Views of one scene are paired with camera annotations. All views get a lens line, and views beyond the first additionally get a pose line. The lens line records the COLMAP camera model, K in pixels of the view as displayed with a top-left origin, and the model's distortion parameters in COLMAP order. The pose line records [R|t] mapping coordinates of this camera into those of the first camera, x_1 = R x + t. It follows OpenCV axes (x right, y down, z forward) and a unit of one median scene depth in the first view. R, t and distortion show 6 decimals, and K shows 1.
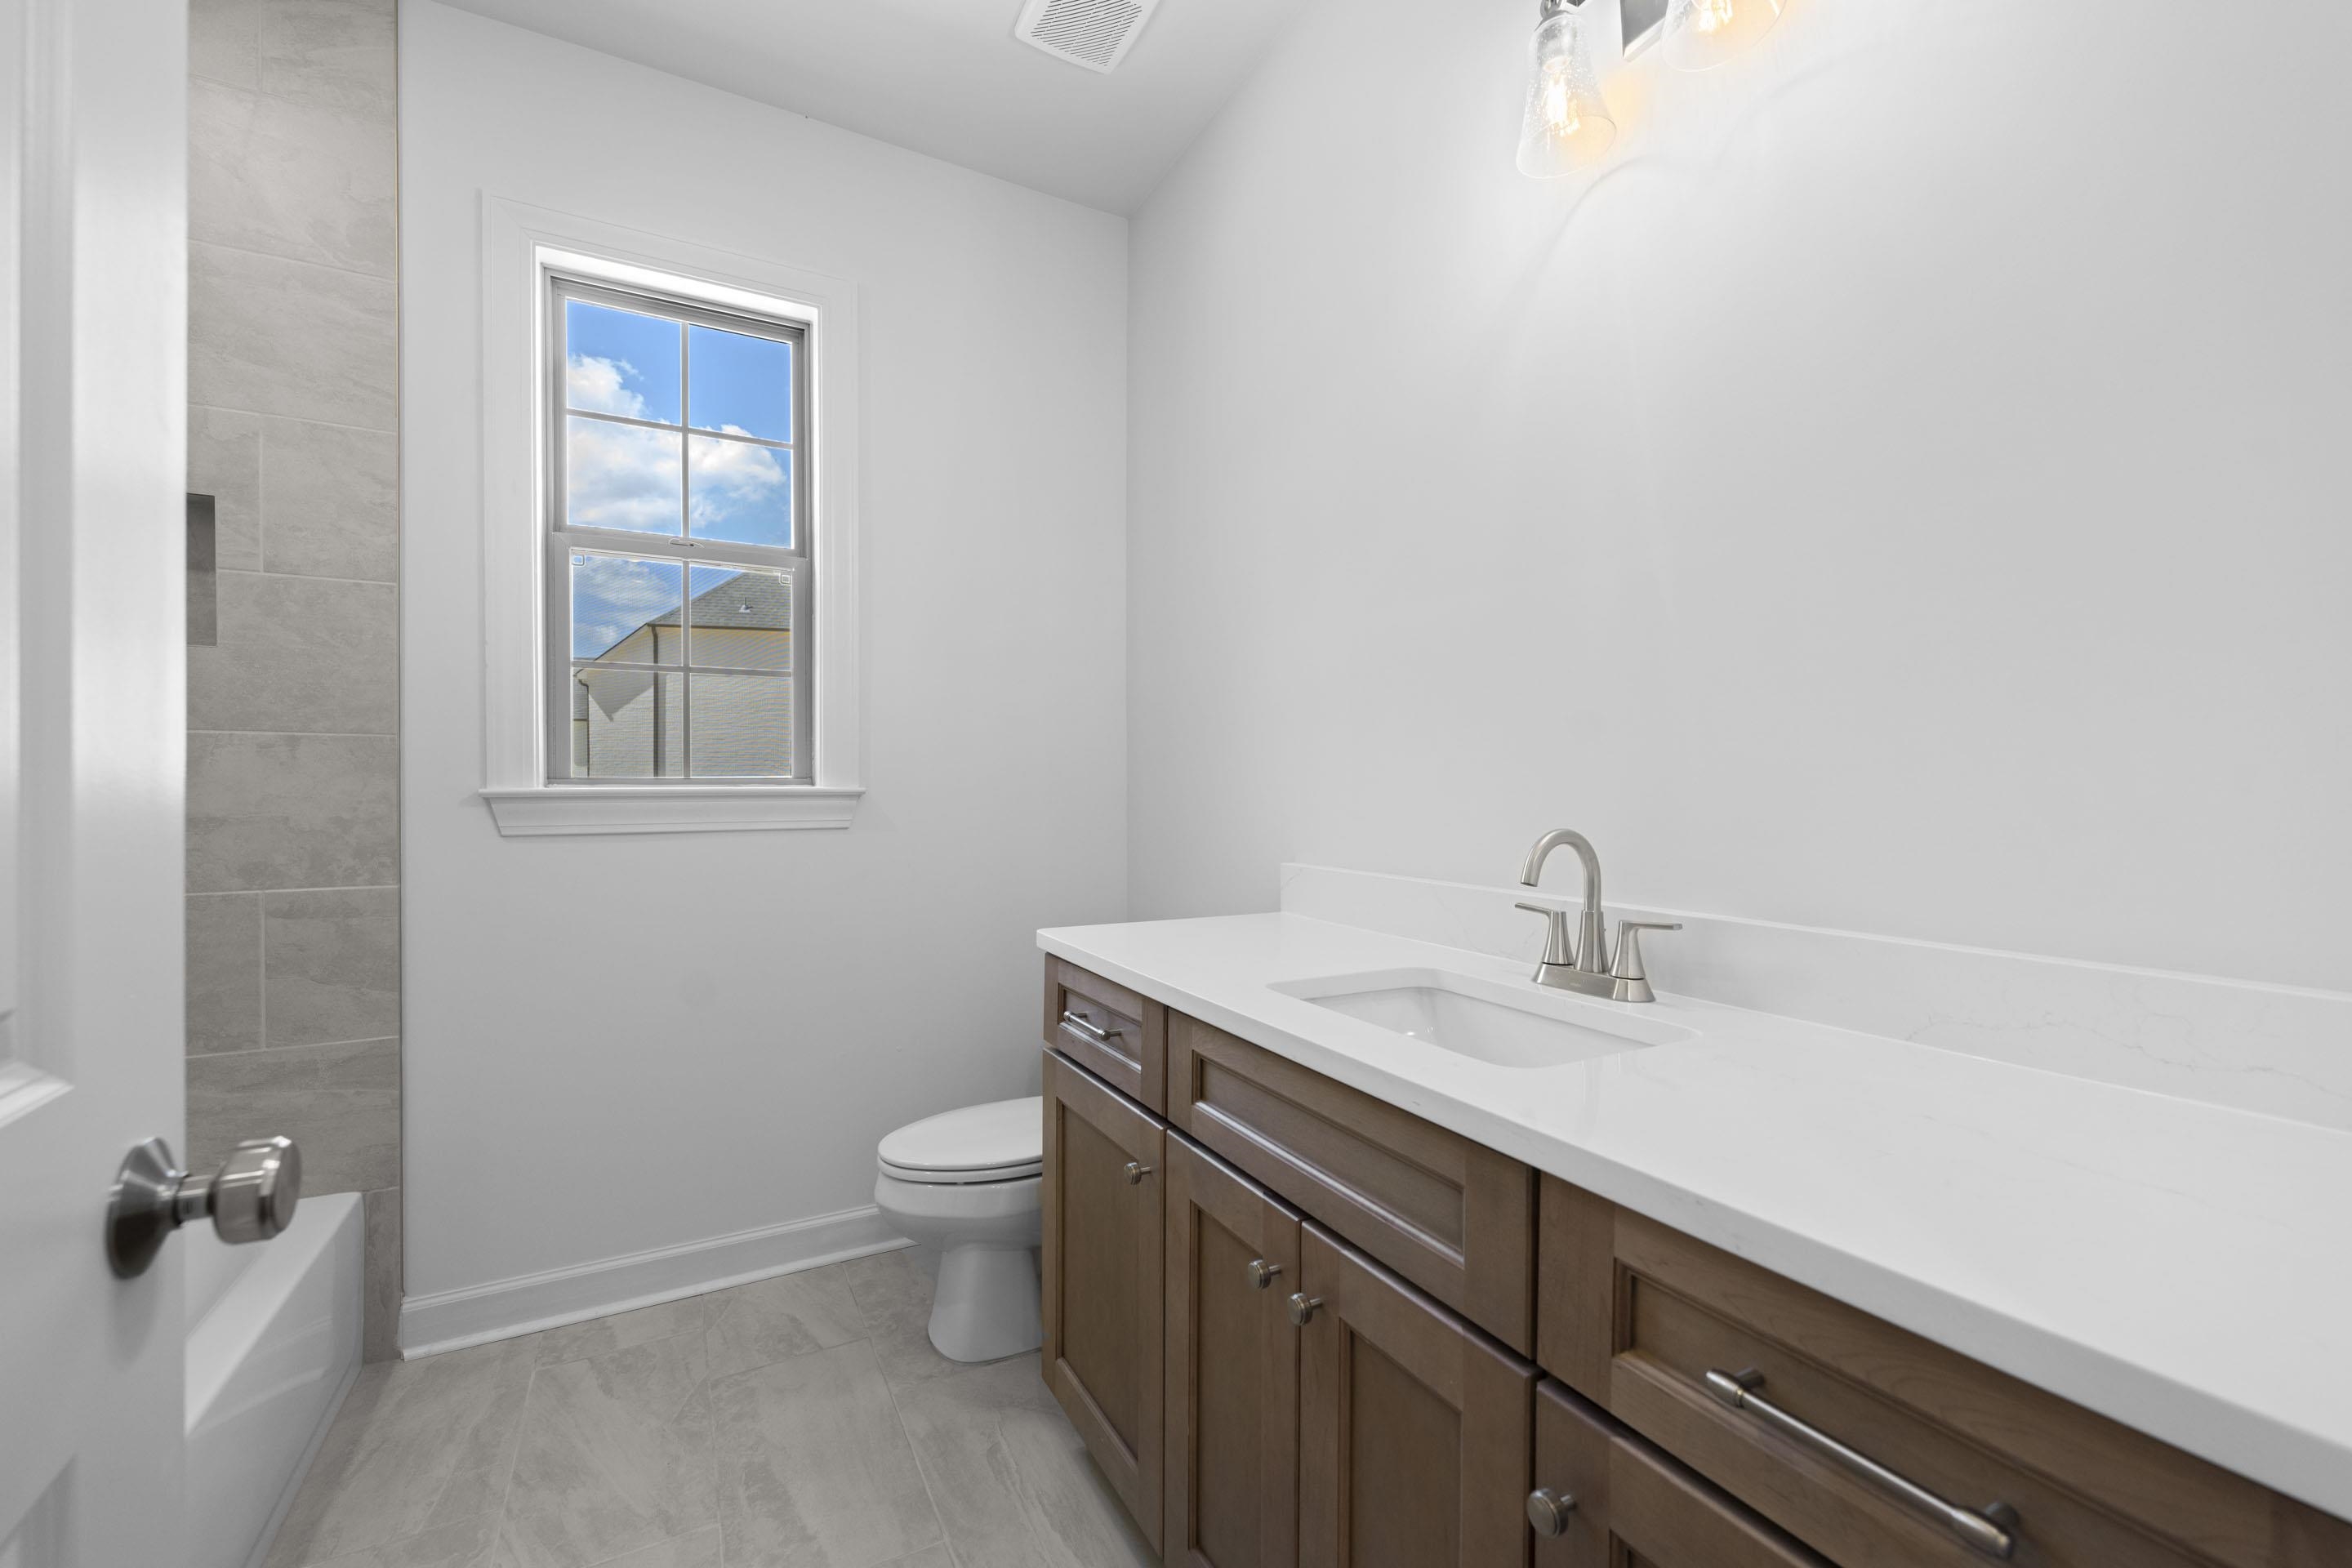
lens RADIAL K [[983.3, 0, 1190.5], [0, 983.3, 793.9], [0, 0, 1]] dist [0.000747, -0.000216]
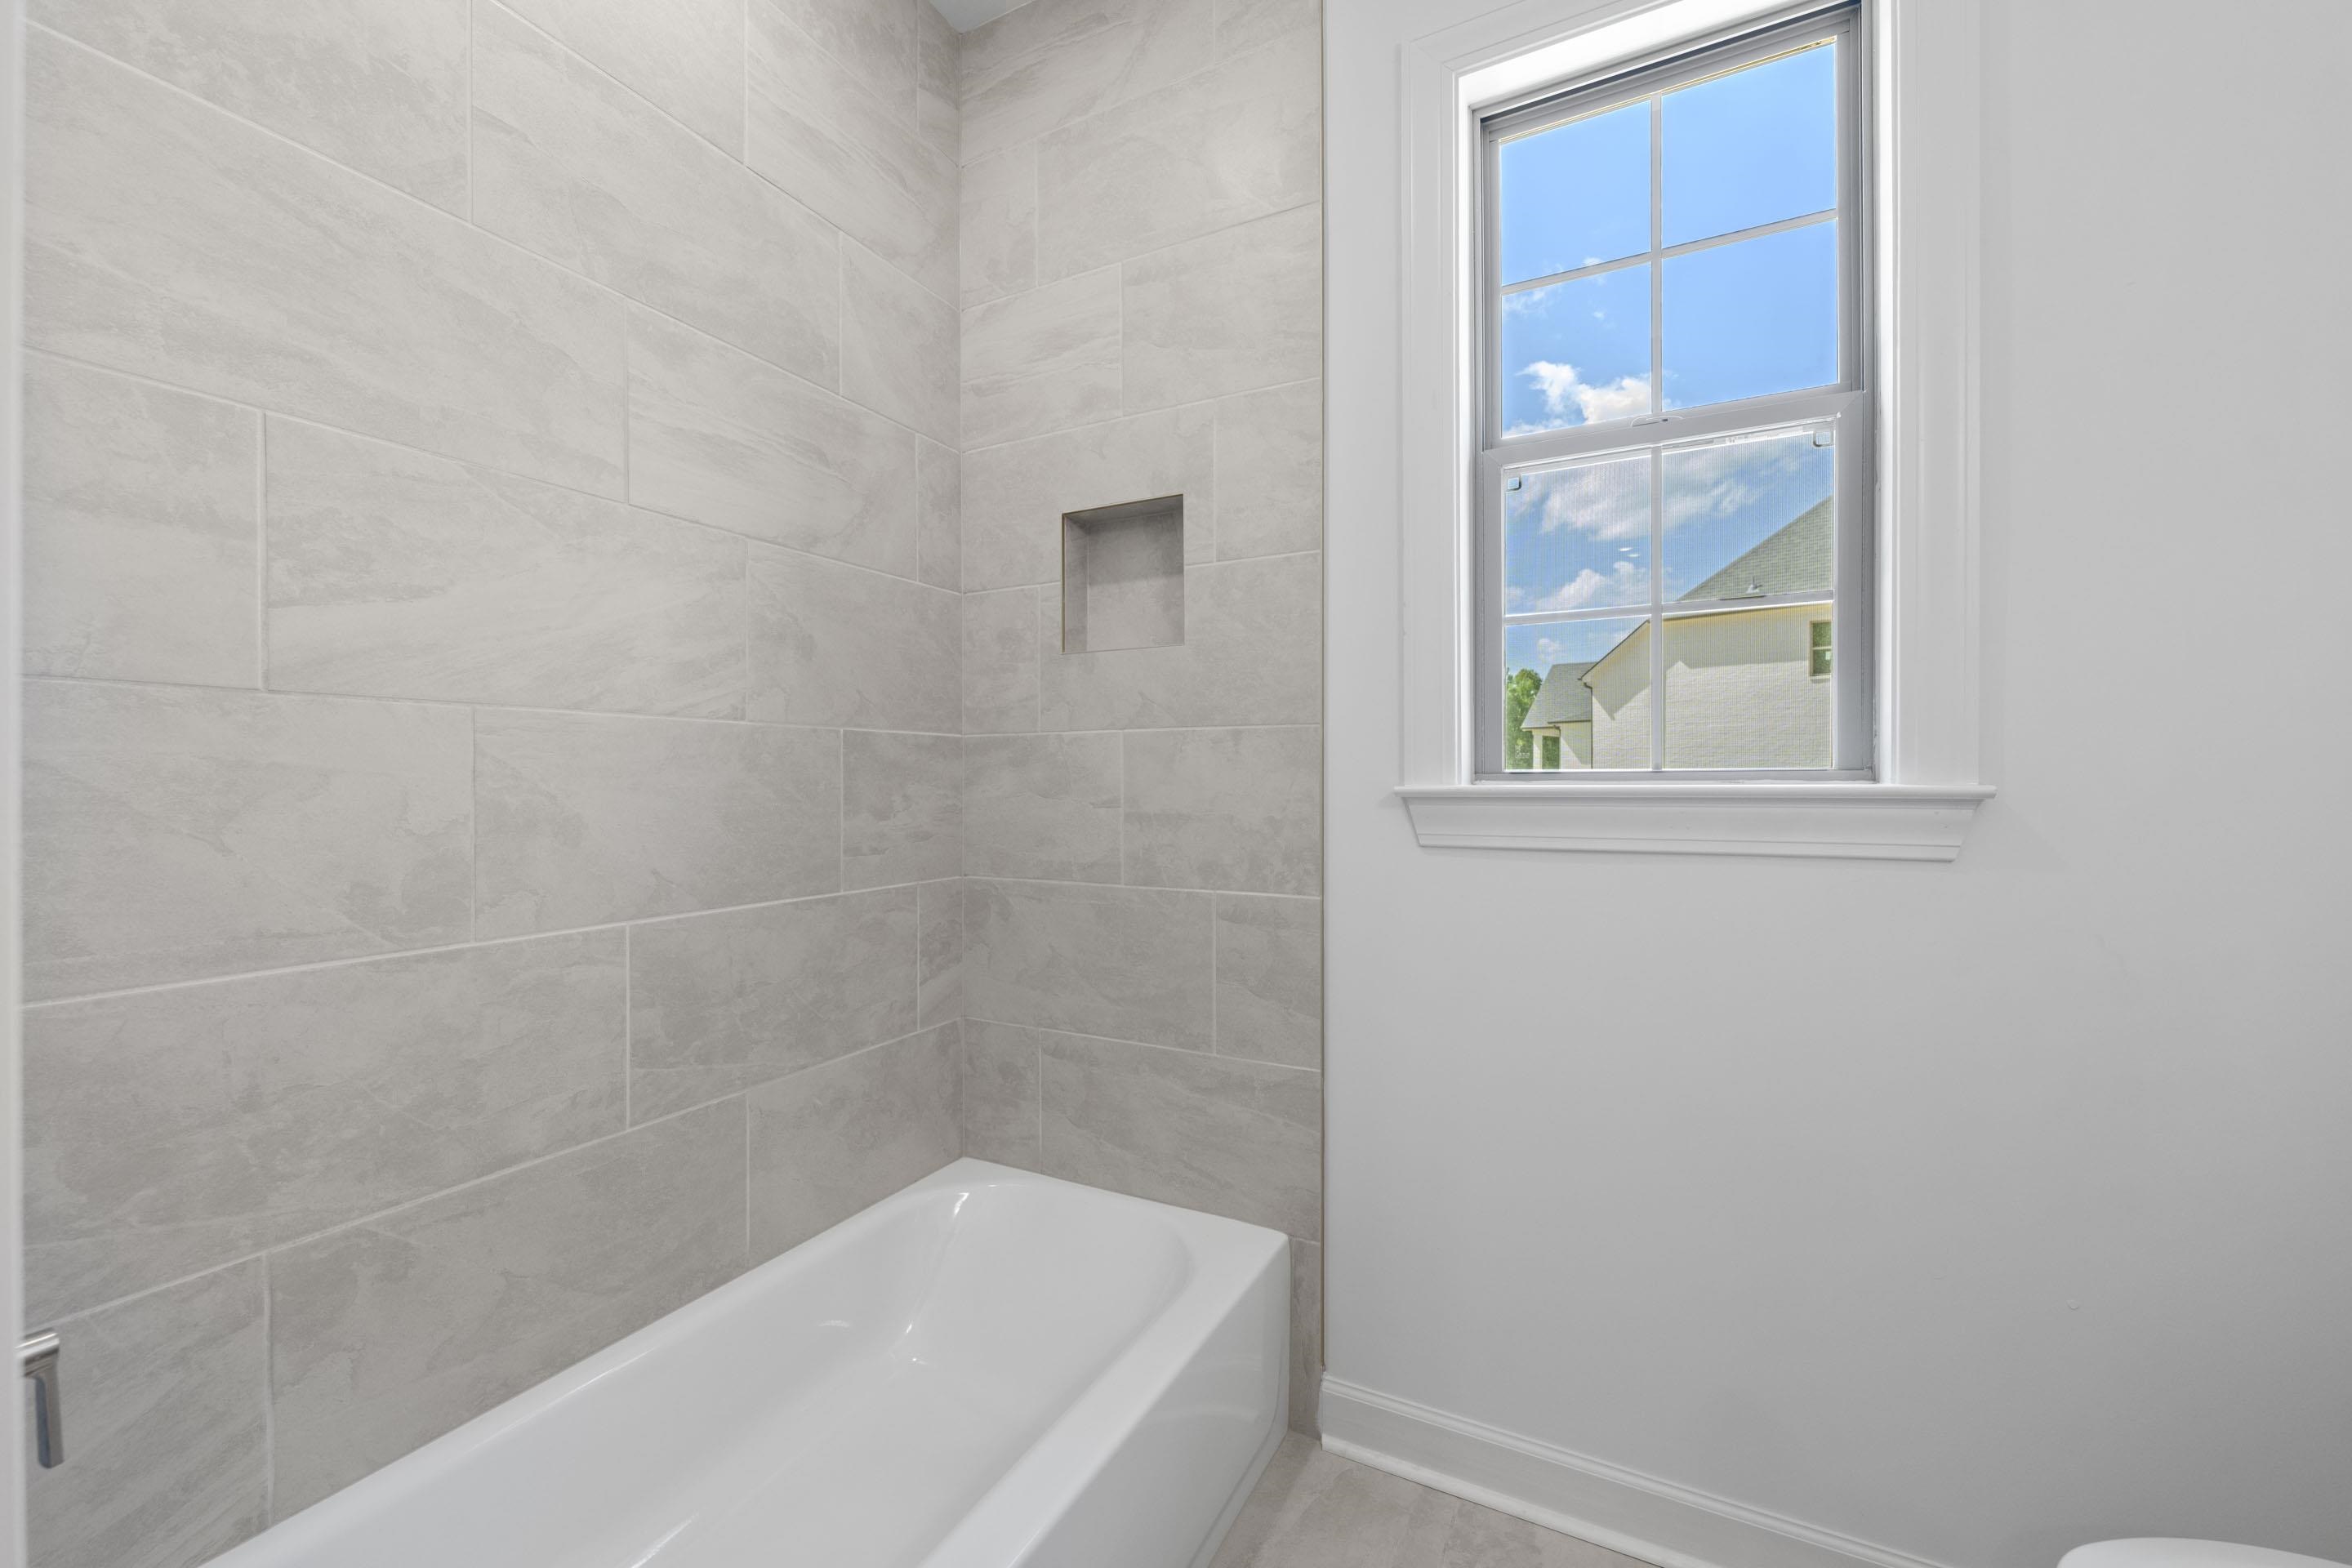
lens RADIAL K [[918.8, 0, 1176.0], [0, 918.8, 784.0], [0, 0, 1]] dist [-0.003595, -0.000149]
pose [[0.551278, 0.000612, -0.834322, -0.197788], [-0.007105, 0.999967, -0.003962, -0.002873], [0.834292, 0.008112, 0.551264, 0.442598]]
